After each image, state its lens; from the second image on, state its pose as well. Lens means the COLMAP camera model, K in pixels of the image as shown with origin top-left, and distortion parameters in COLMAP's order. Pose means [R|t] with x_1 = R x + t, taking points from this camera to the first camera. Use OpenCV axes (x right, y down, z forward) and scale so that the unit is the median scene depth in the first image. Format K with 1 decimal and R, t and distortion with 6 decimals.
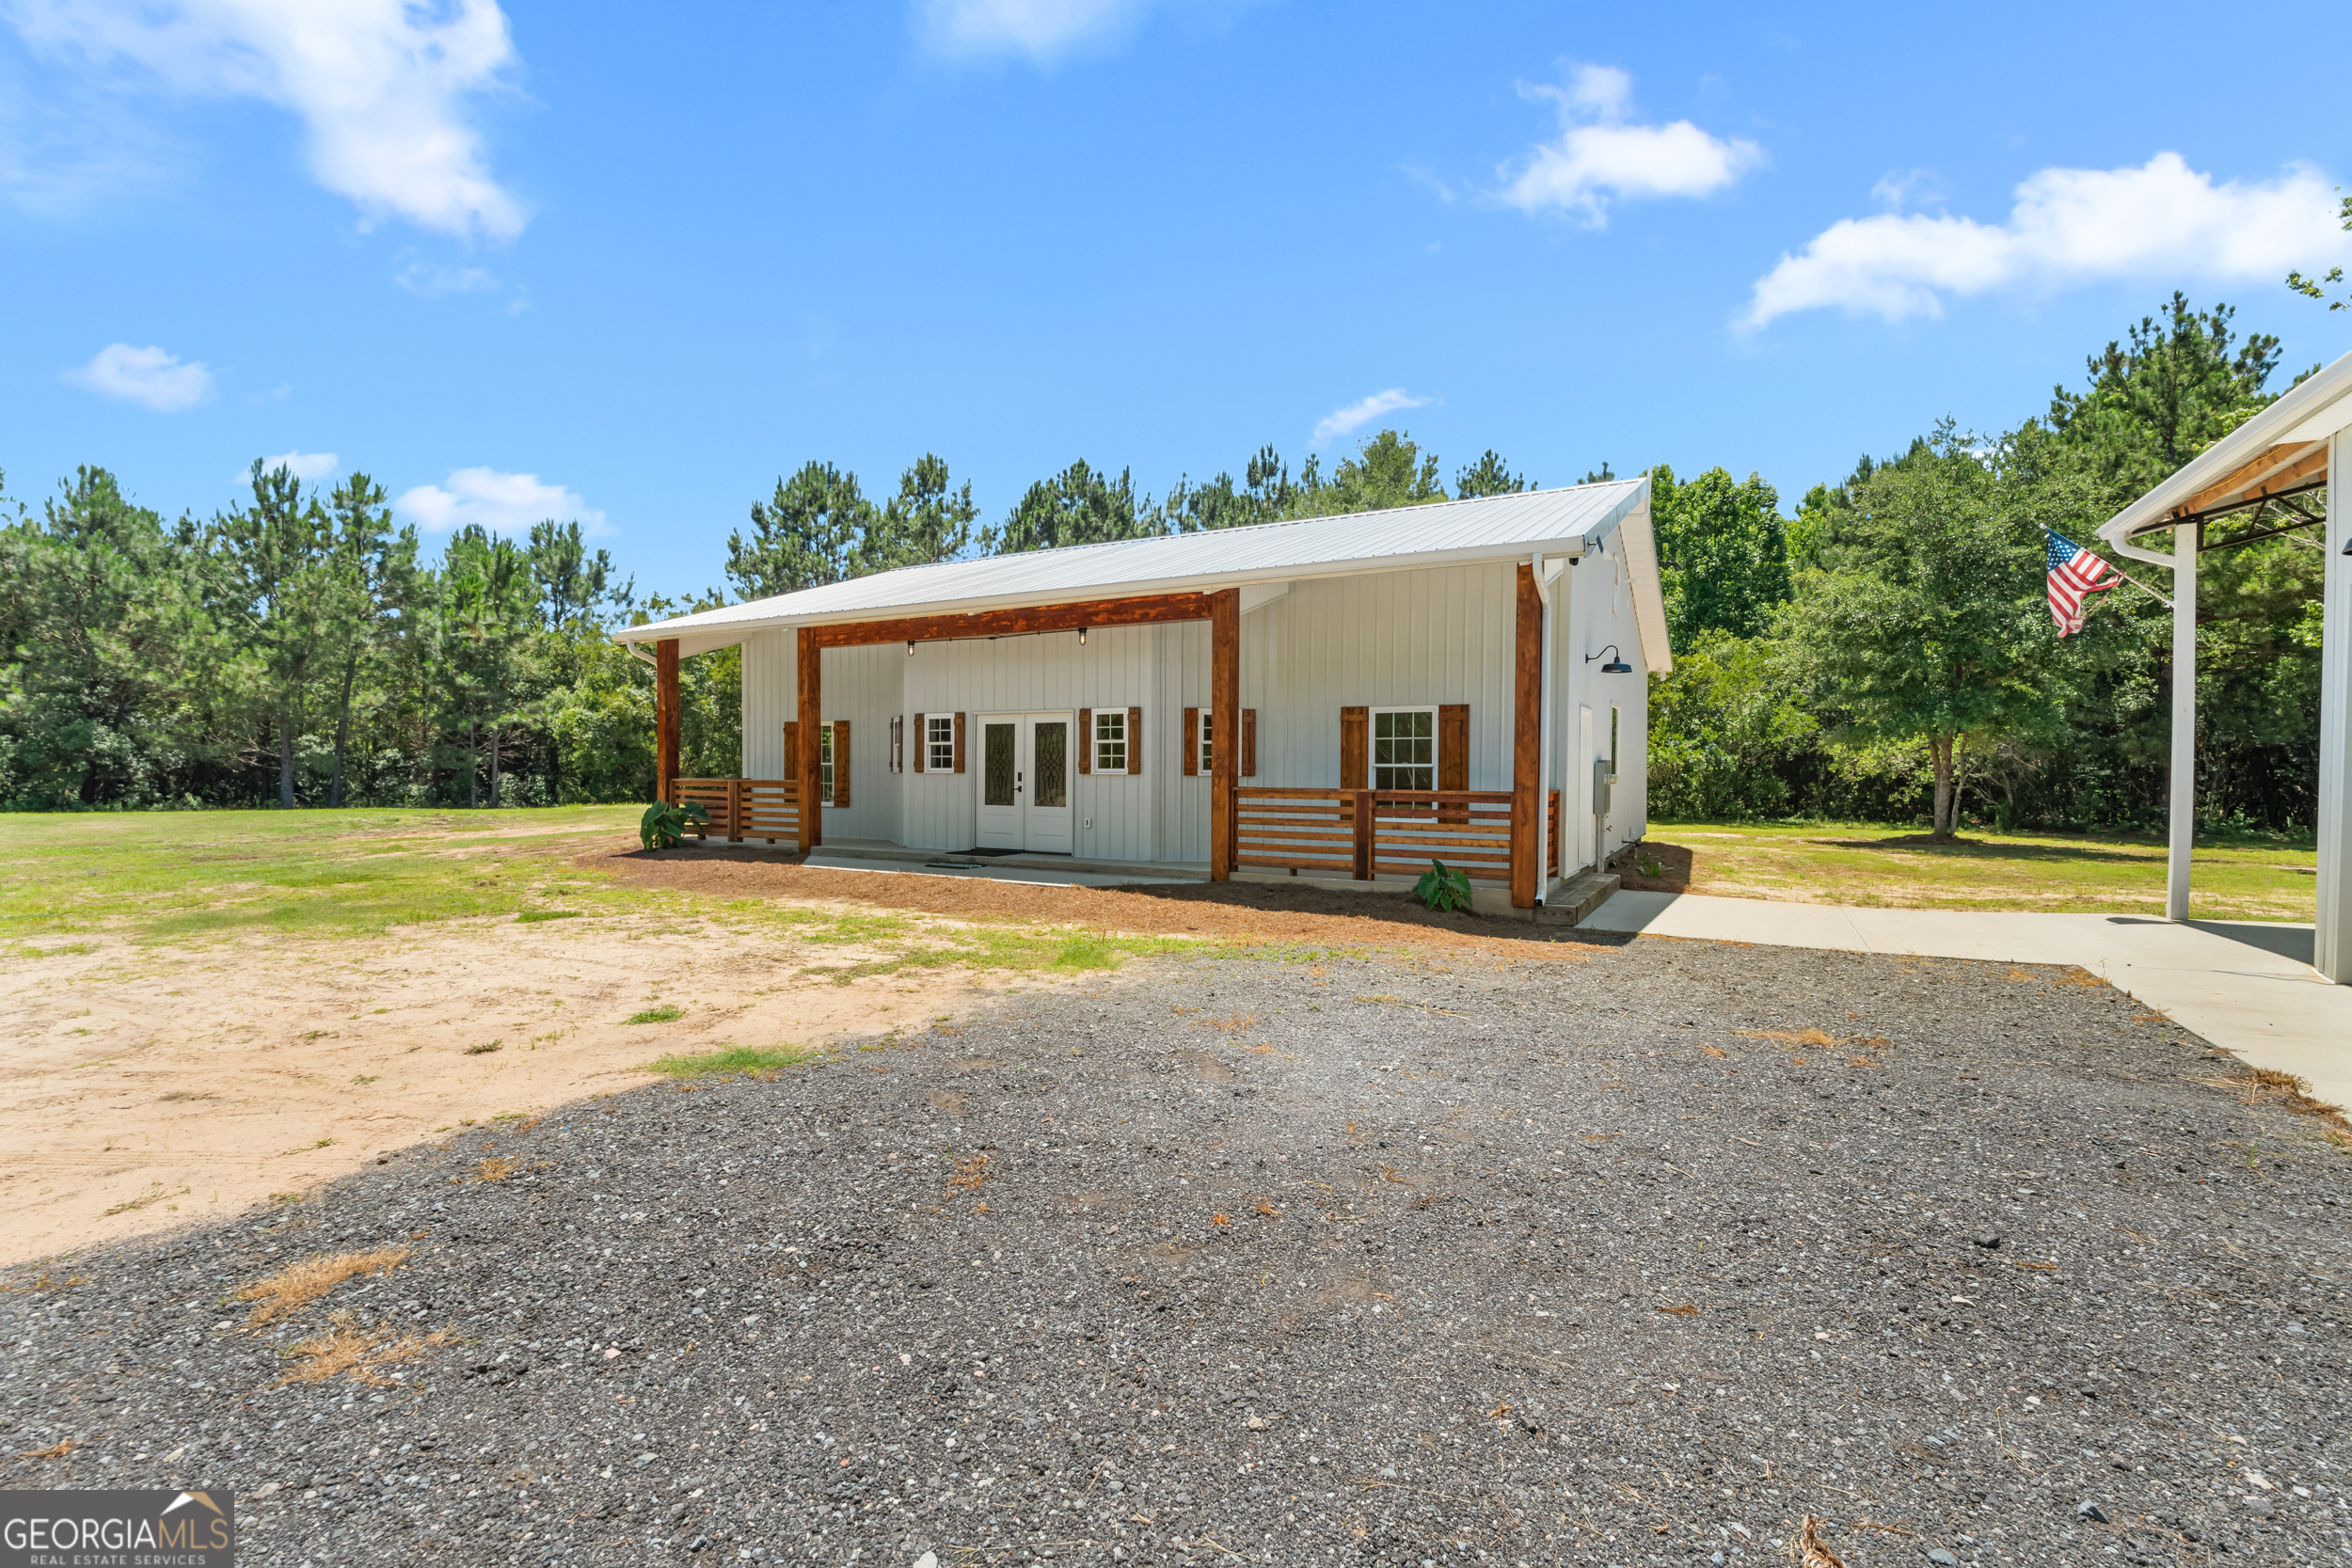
lens RADIAL K [[1030.5, 0, 1176.0], [0, 1030.5, 784.0], [0, 0, 1]] dist [-0.007578, -0.000013]
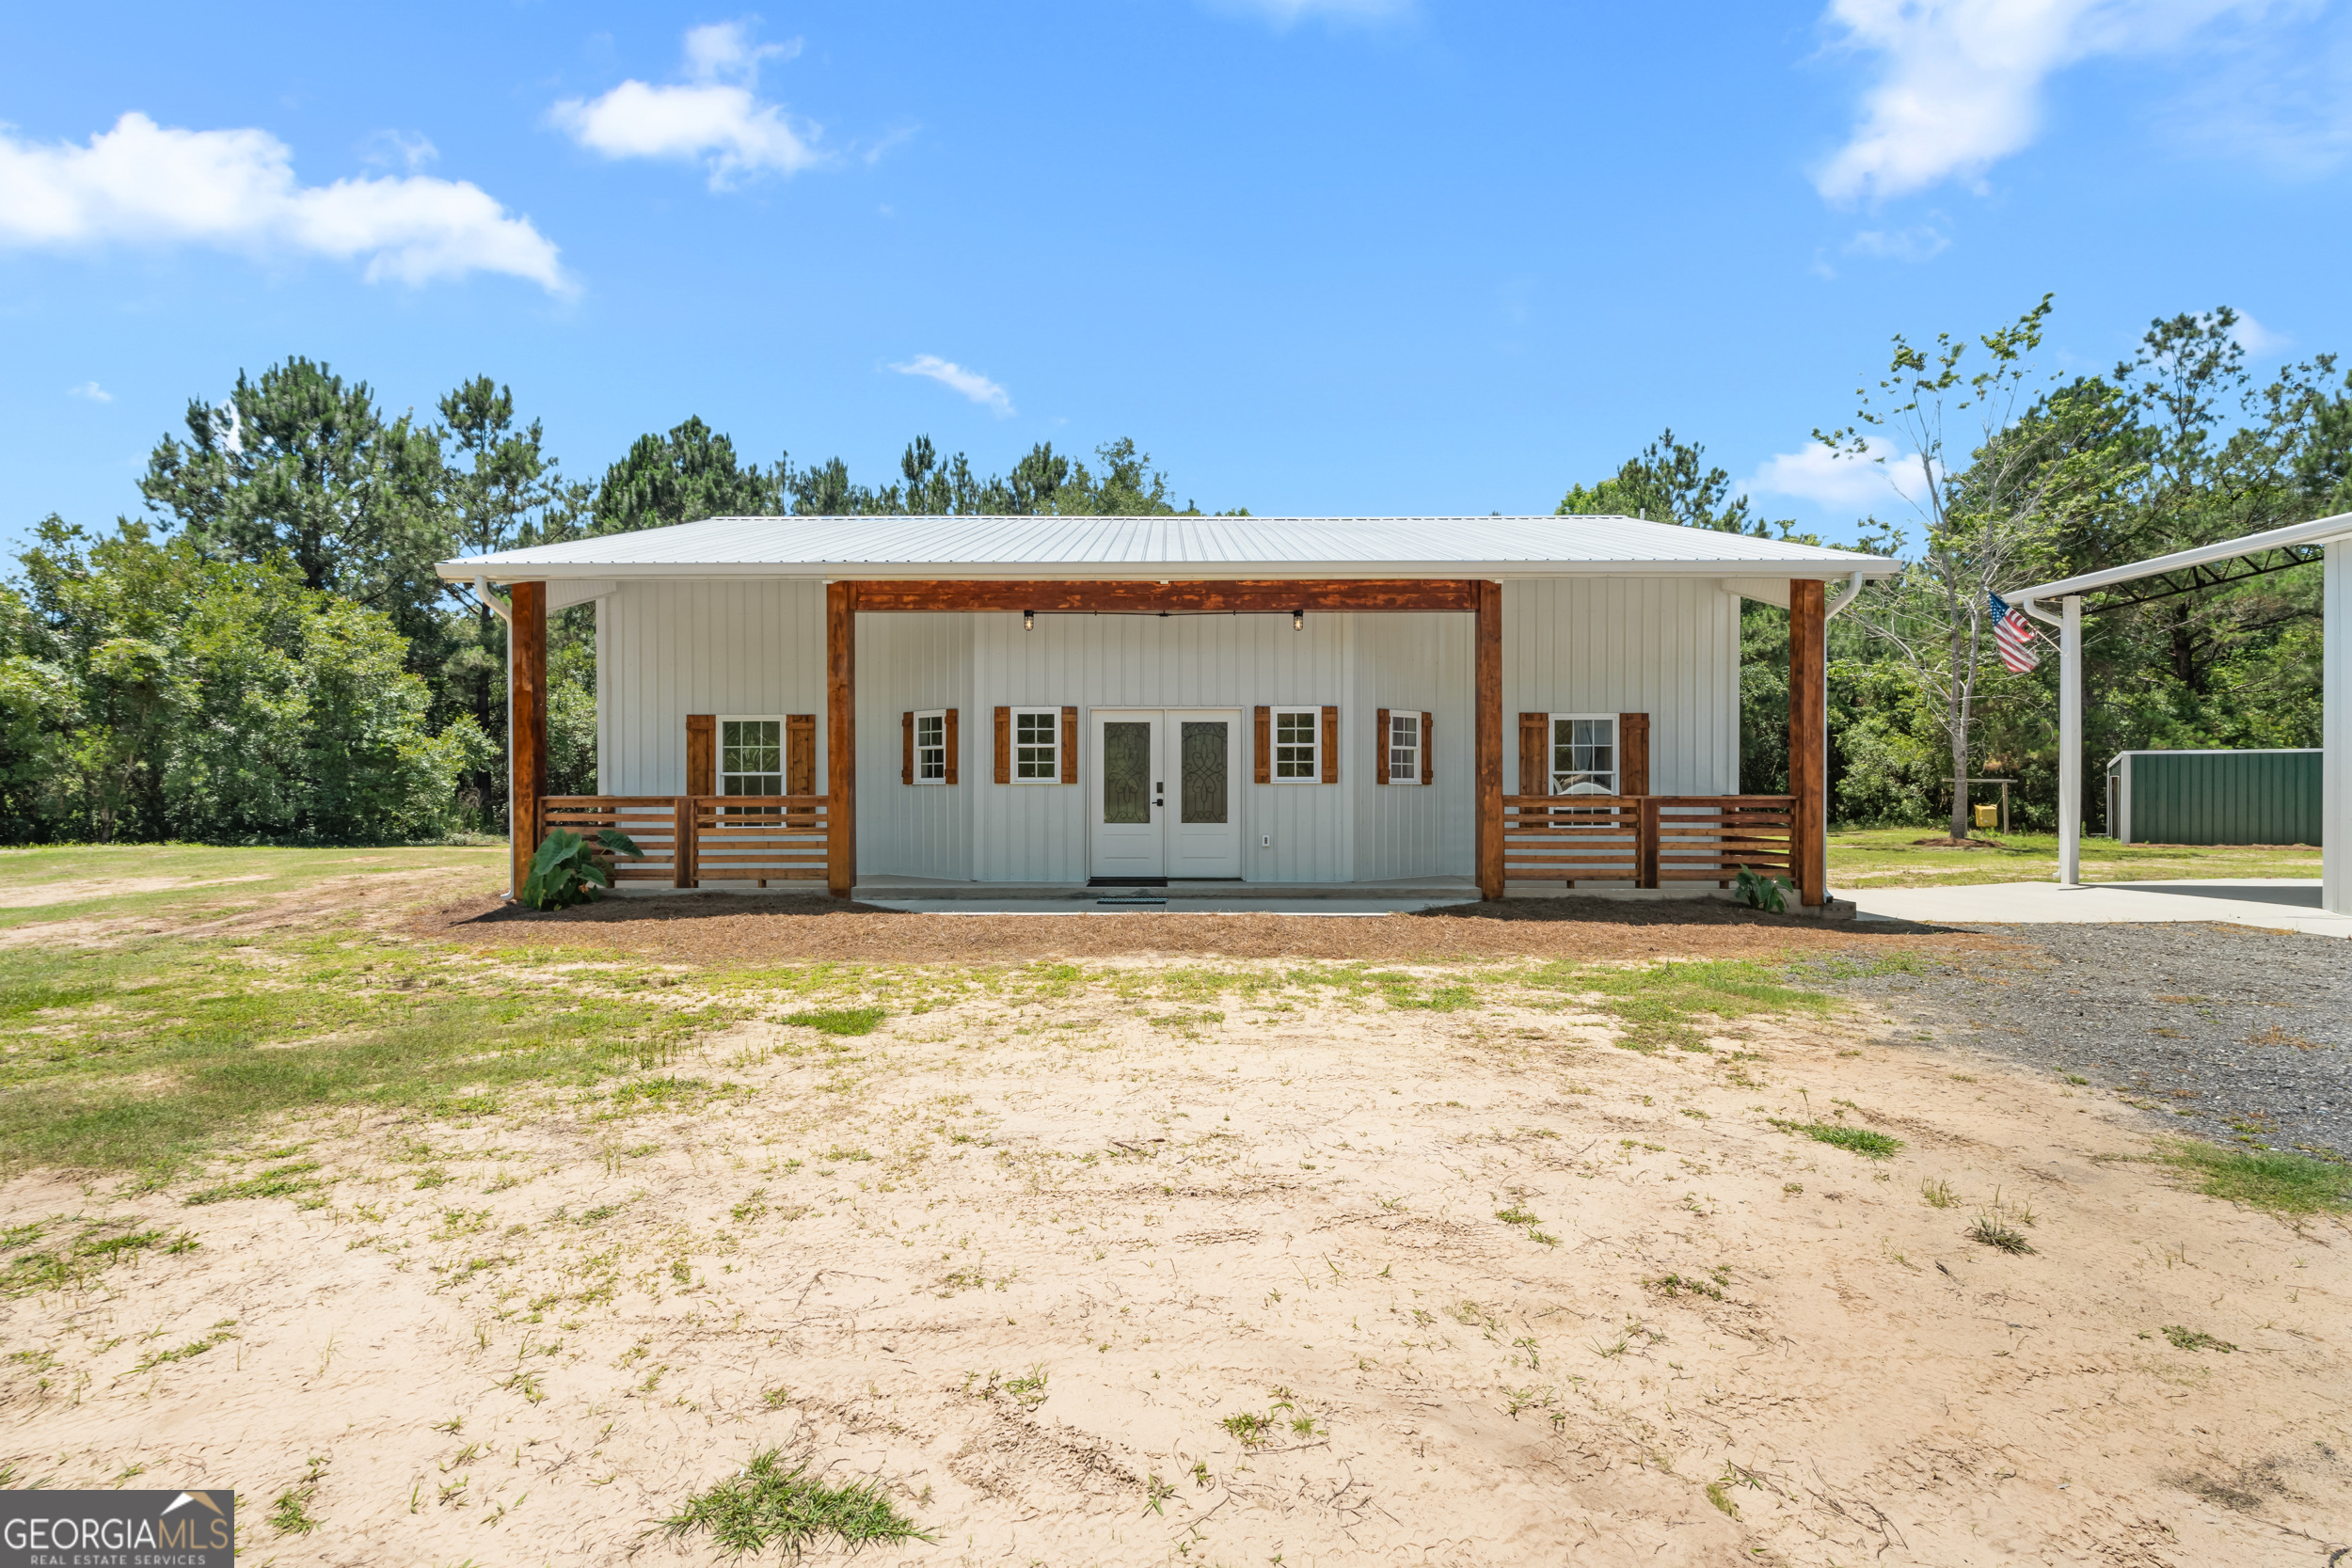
lens RADIAL K [[994.6, 0, 1185.5], [0, 994.6, 794.2], [0, 0, 1]] dist [-0.010018, -0.000183]
pose [[0.873307, -0.013379, 0.486987, -0.519413], [0.011980, 0.999910, 0.005987, -0.006041], [-0.487023, 0.000606, 0.873389, 0.300858]]
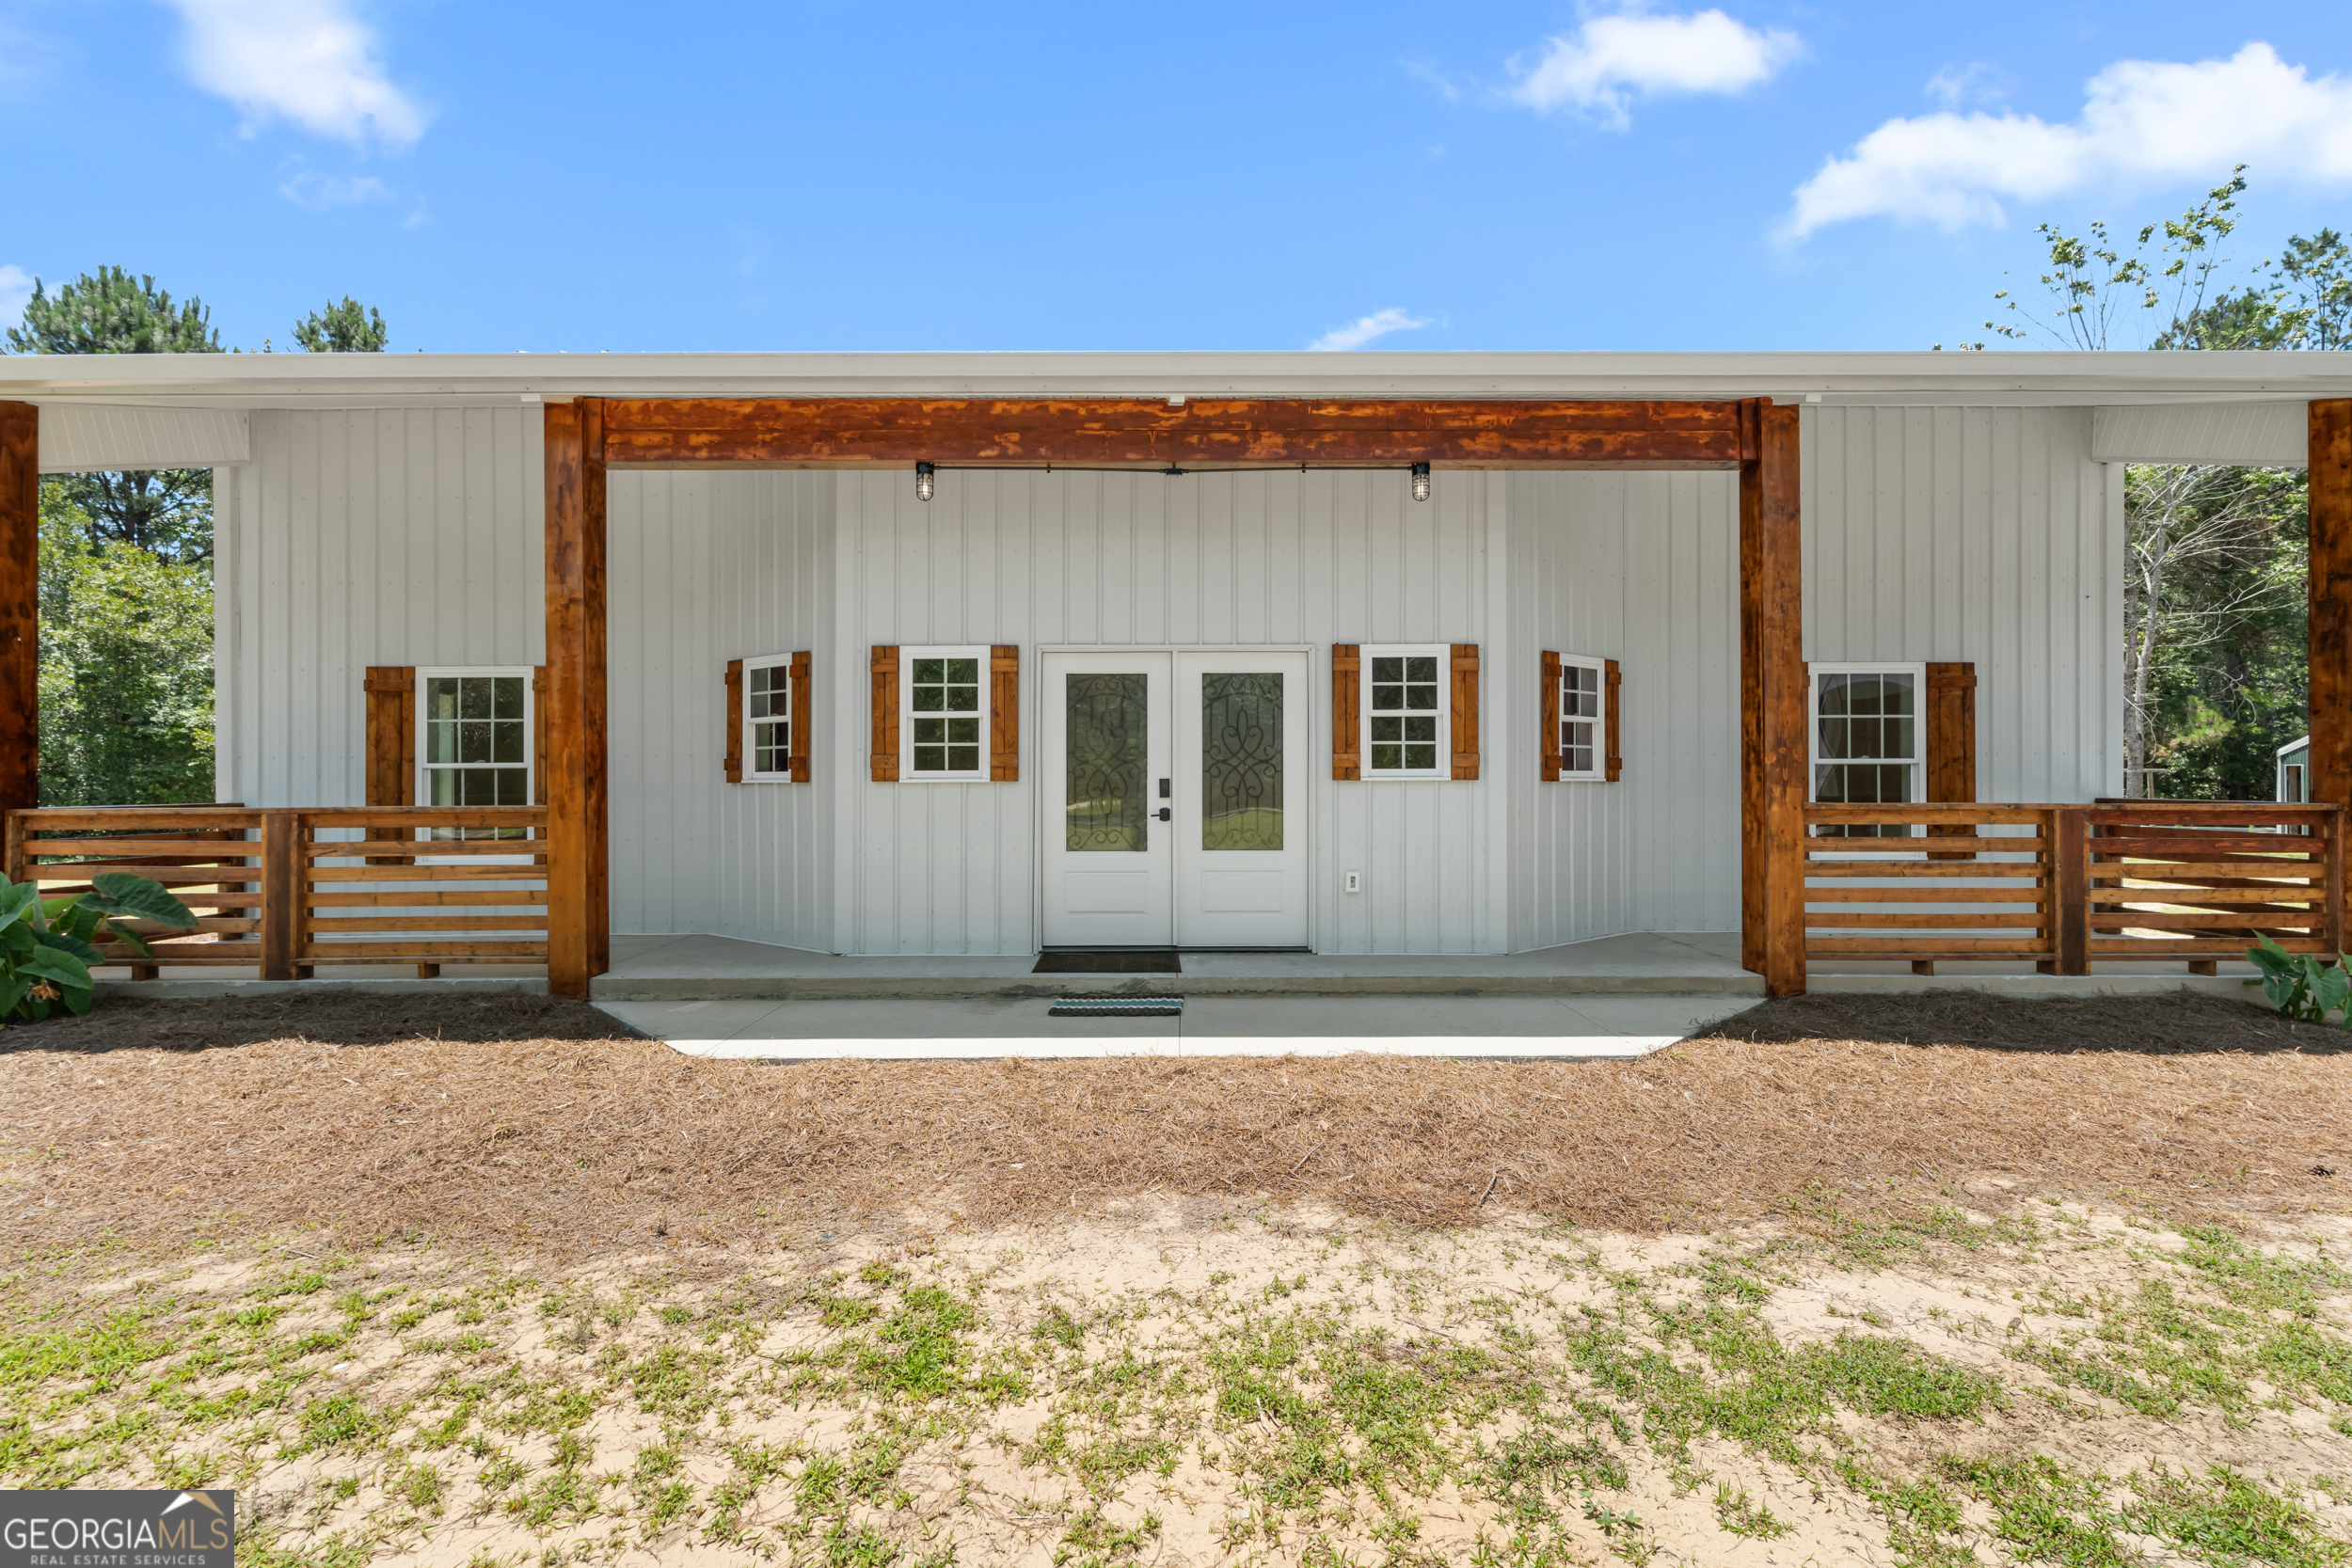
lens RADIAL K [[1030.5, 0, 1176.0], [0, 1030.5, 784.0], [0, 0, 1]] dist [-0.007578, -0.000013]
pose [[0.868785, -0.014610, 0.494975, -0.378029], [0.014021, 0.999890, 0.004903, -0.011021], [-0.494992, 0.002680, 0.868894, 0.594355]]
